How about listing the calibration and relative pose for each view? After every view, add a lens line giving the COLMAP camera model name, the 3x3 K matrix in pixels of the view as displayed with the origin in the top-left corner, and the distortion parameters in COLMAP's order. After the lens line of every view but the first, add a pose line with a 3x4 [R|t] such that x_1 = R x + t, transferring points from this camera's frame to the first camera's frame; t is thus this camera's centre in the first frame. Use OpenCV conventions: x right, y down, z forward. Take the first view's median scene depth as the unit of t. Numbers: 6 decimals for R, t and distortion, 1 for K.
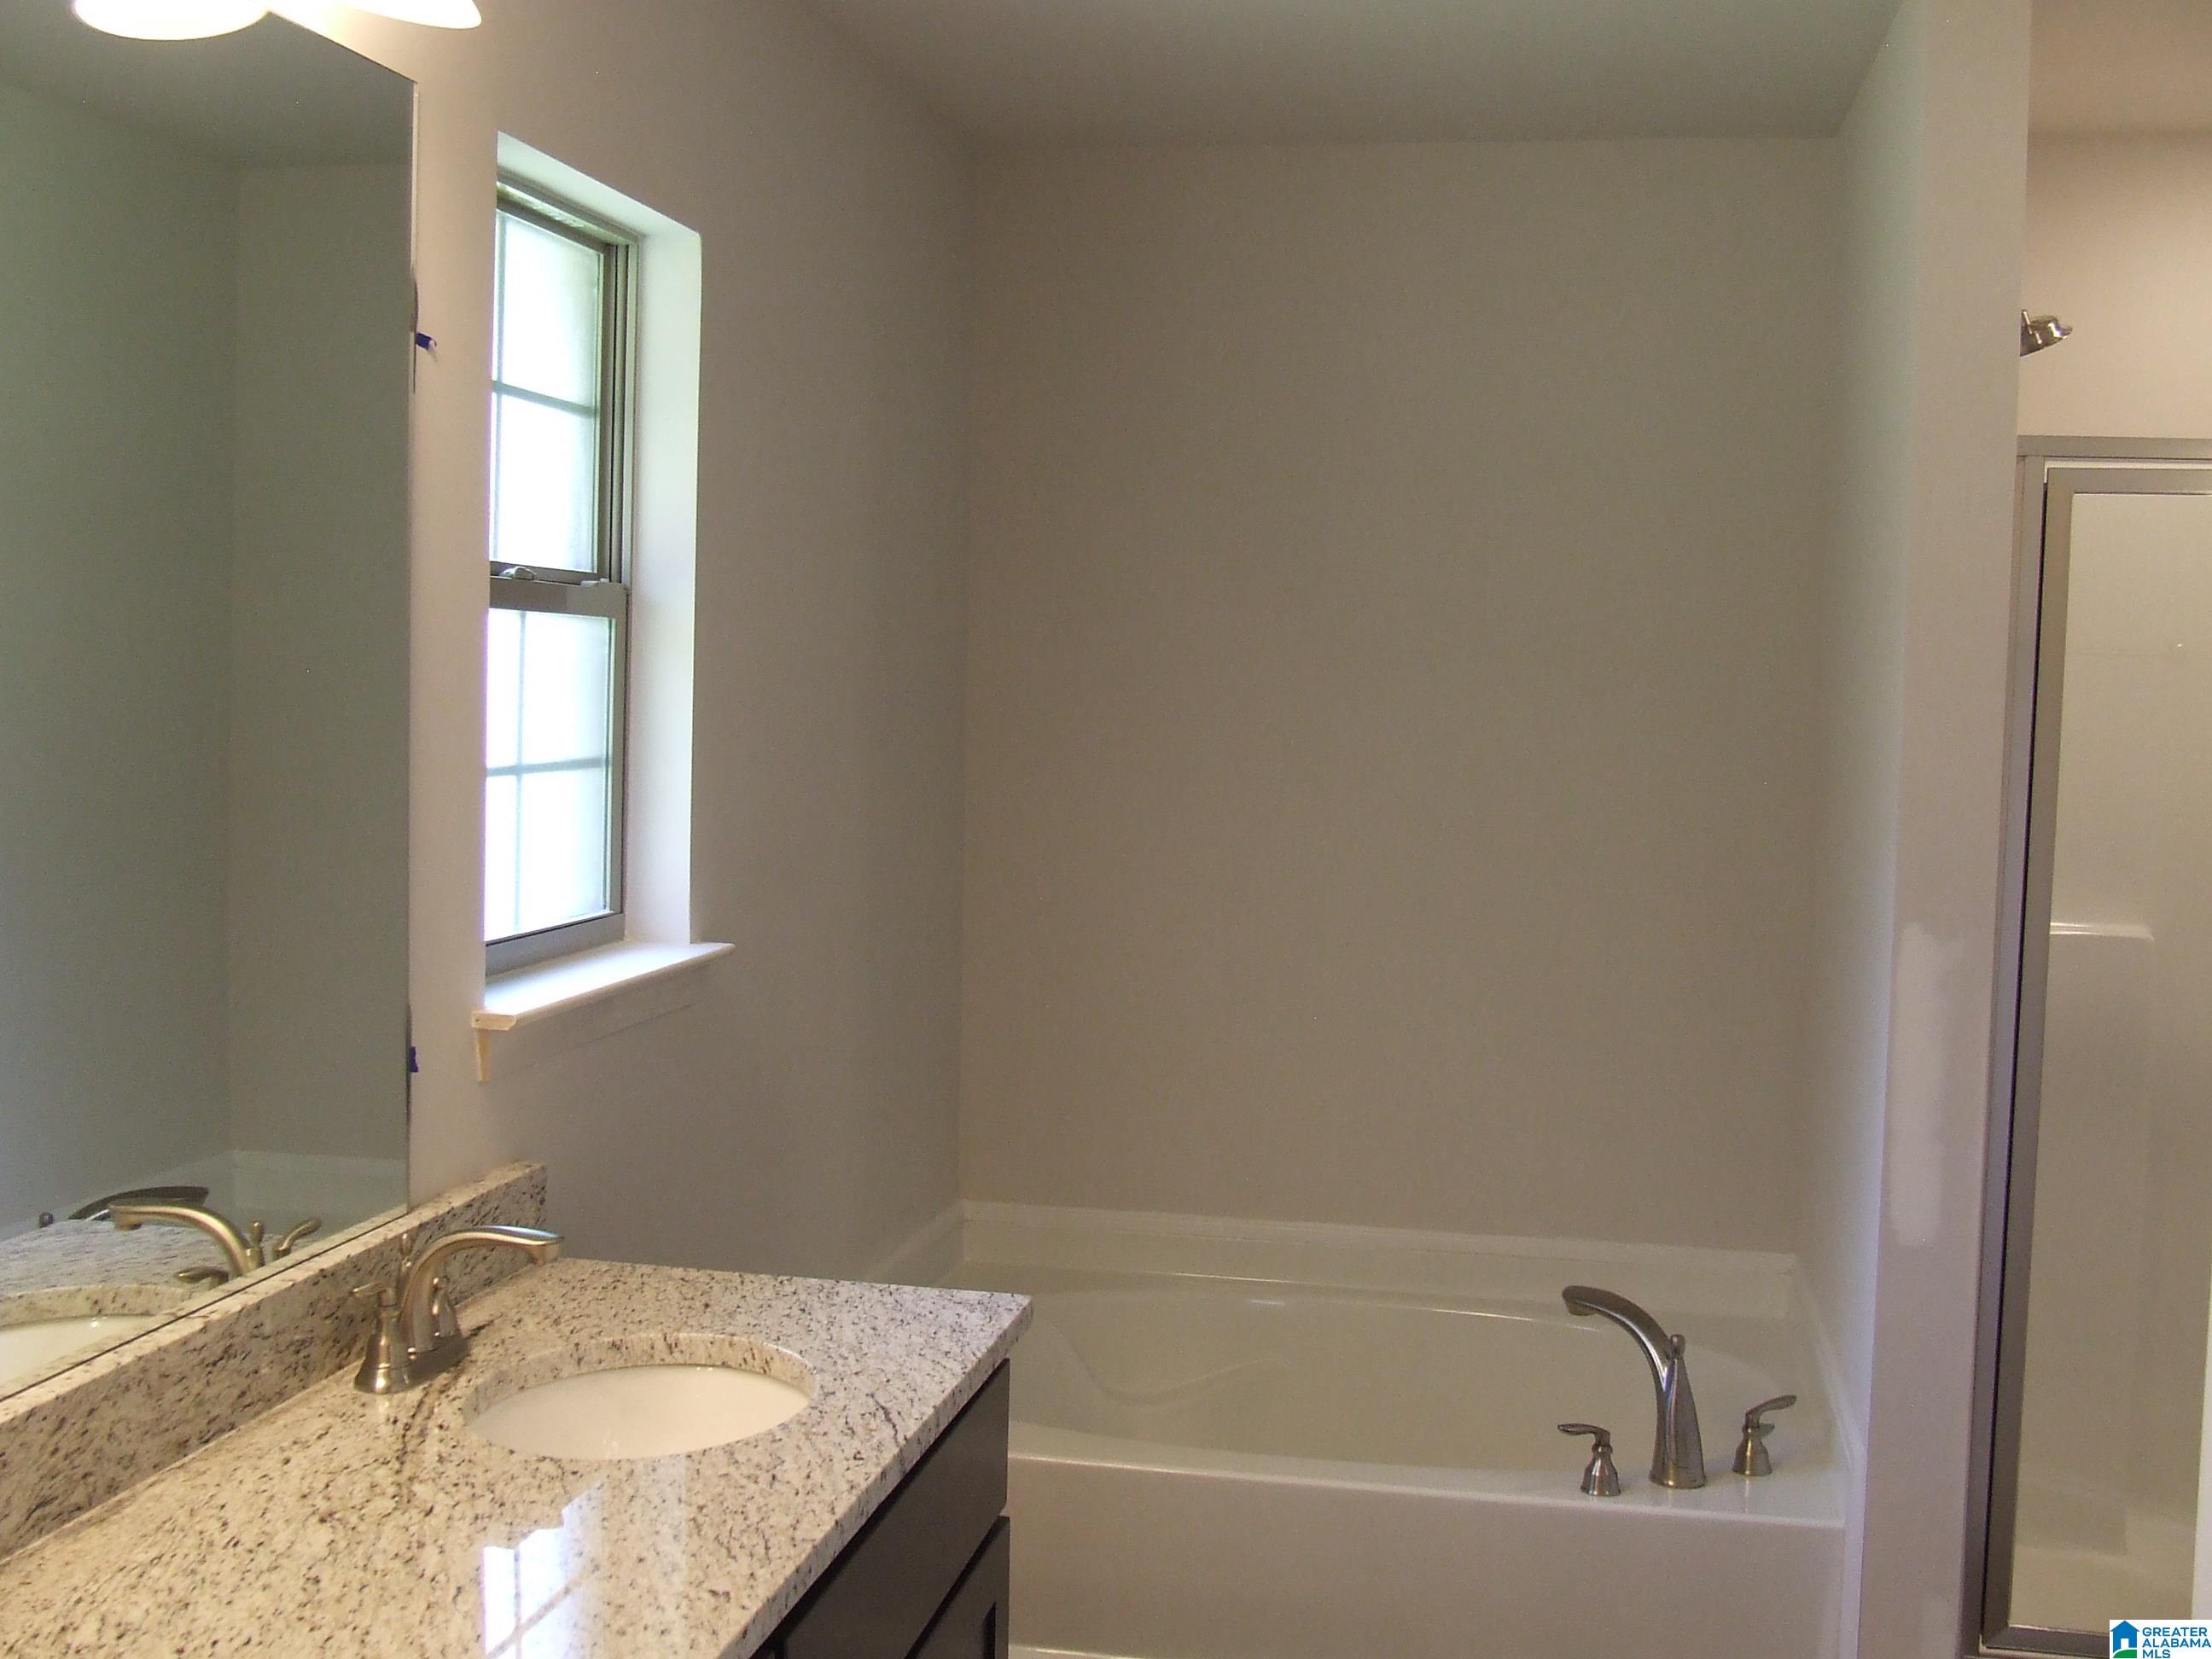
lens RADIAL K [[2419.2, 0, 1089.9], [0, 2419.2, 824.2], [0, 0, 1]] dist [-0.112341, 0.149814]
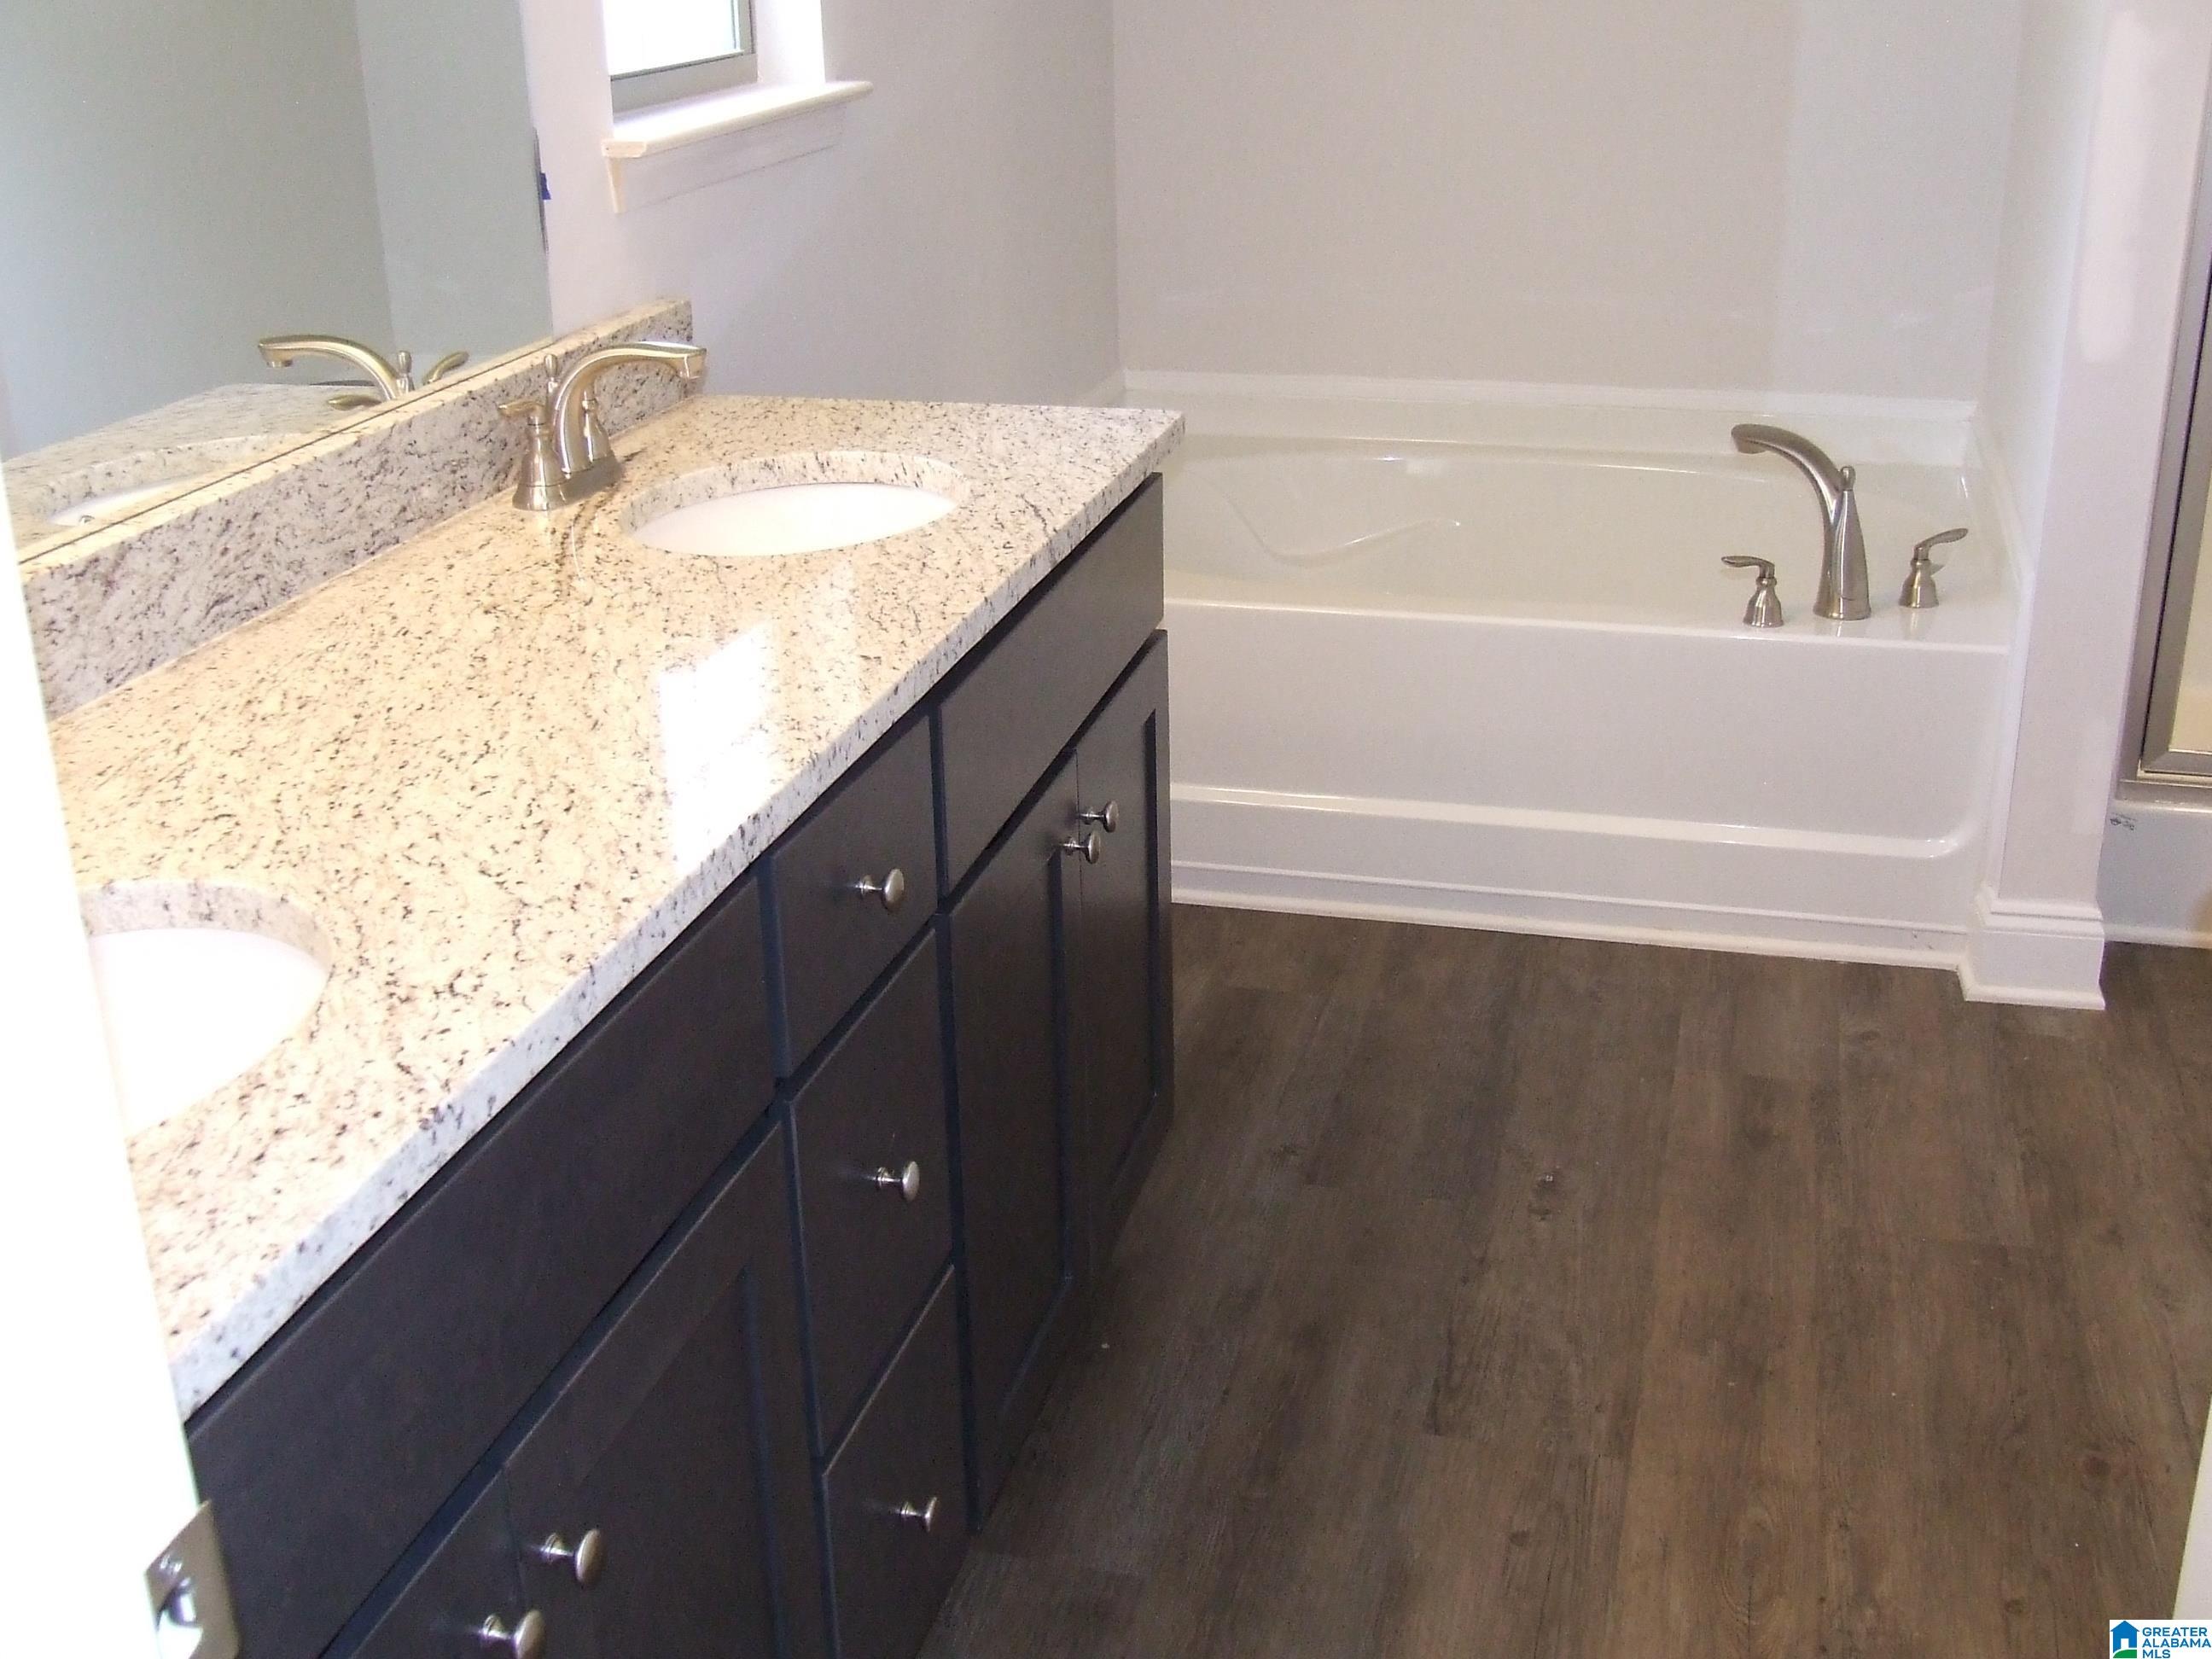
lens RADIAL K [[2419.2, 0, 1089.9], [0, 2419.2, 824.2], [0, 0, 1]] dist [-0.112341, 0.149814]
pose [[0.996905, -0.016768, -0.076808, 0.012775], [0.039637, 0.950929, 0.306859, 0.061151], [0.067894, -0.308954, 0.948651, 0.005638]]
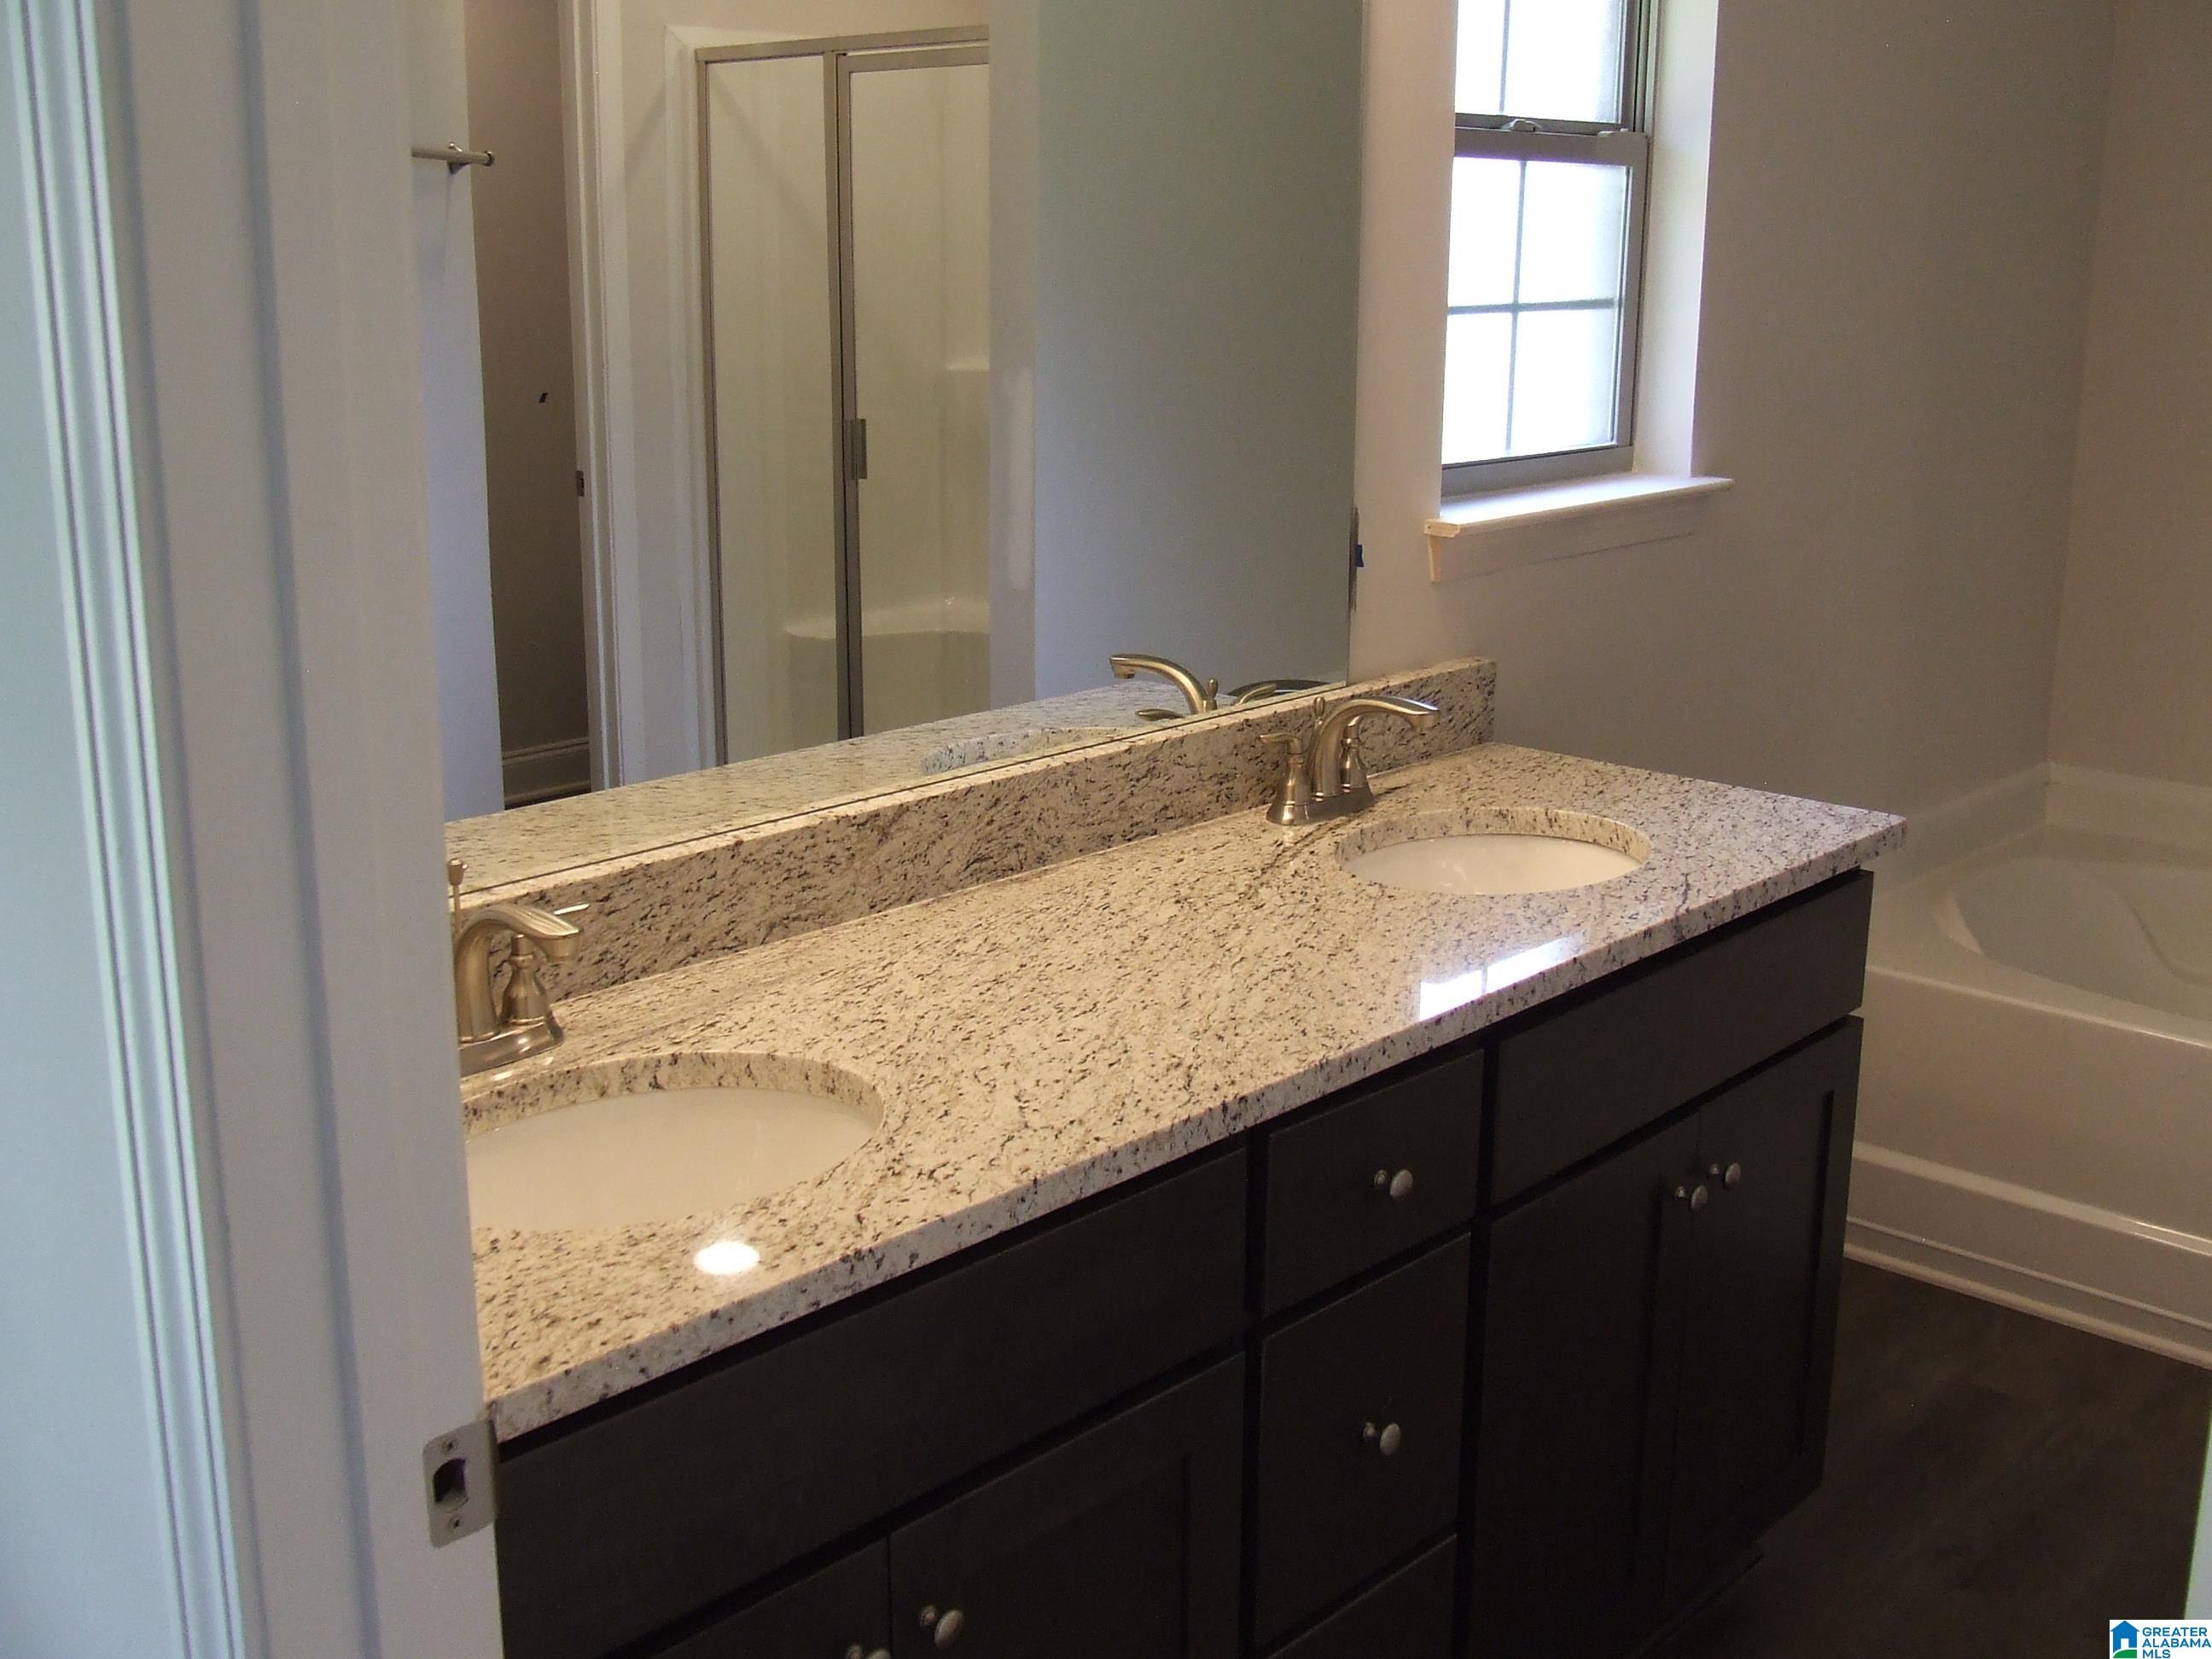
lens RADIAL K [[2419.2, 0, 1089.9], [0, 2419.2, 824.2], [0, 0, 1]] dist [-0.112341, 0.149814]
pose [[0.851693, 0.112024, -0.511927, 0.246440], [-0.018680, 0.982753, 0.183975, 0.014533], [0.523708, -0.147127, 0.839097, -0.079997]]
